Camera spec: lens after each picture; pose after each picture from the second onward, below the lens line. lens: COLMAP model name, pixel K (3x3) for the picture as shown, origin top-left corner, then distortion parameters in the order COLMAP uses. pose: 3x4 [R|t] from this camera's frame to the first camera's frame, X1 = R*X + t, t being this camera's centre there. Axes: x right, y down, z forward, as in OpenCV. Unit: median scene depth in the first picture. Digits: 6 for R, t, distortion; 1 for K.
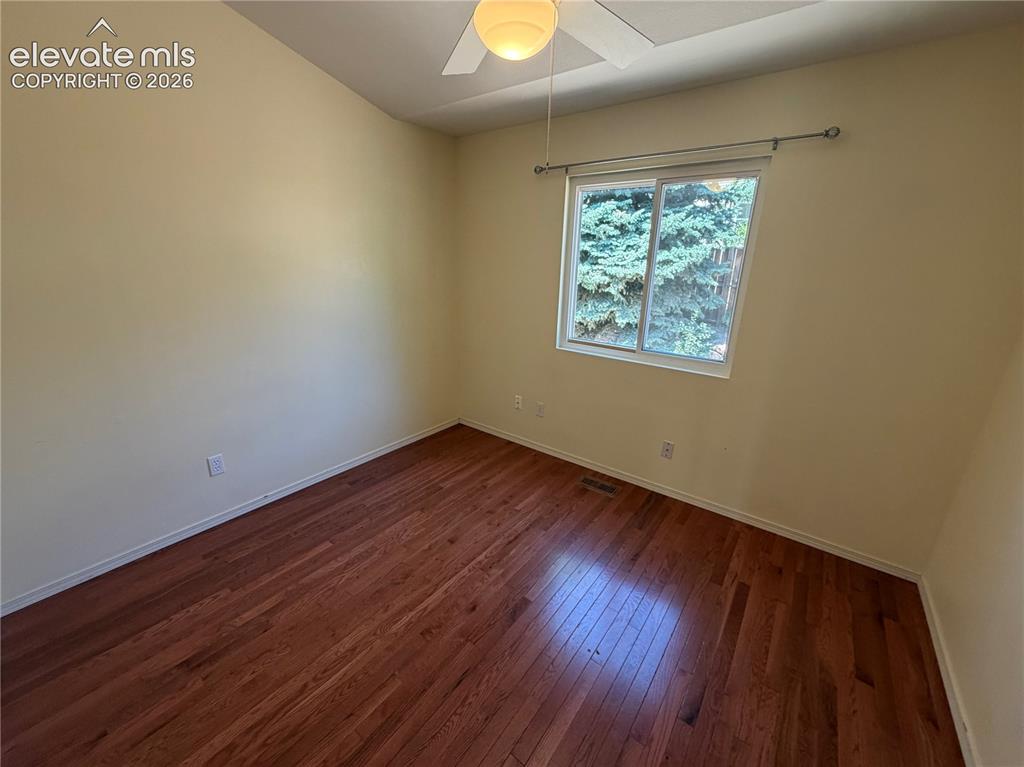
lens RADIAL K [[409.8, 0, 509.9], [0, 409.8, 383.7], [0, 0, 1]] dist [-0.000891, 0.000213]
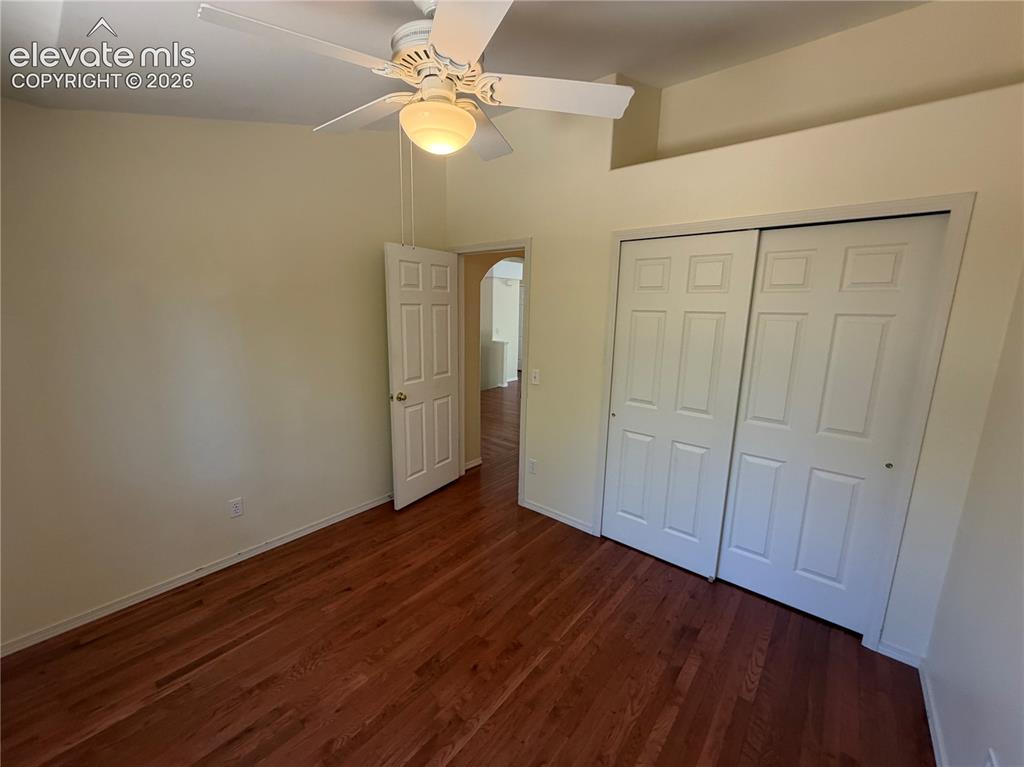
lens RADIAL K [[409.8, 0, 510.8], [0, 409.8, 380.7], [0, 0, 1]] dist [-0.000891, 0.000213]
pose [[-0.998185, -0.049233, 0.034670, -0.176602], [-0.027246, 0.882732, 0.469085, -0.541855], [-0.053699, 0.467290, -0.882472, 1.566801]]
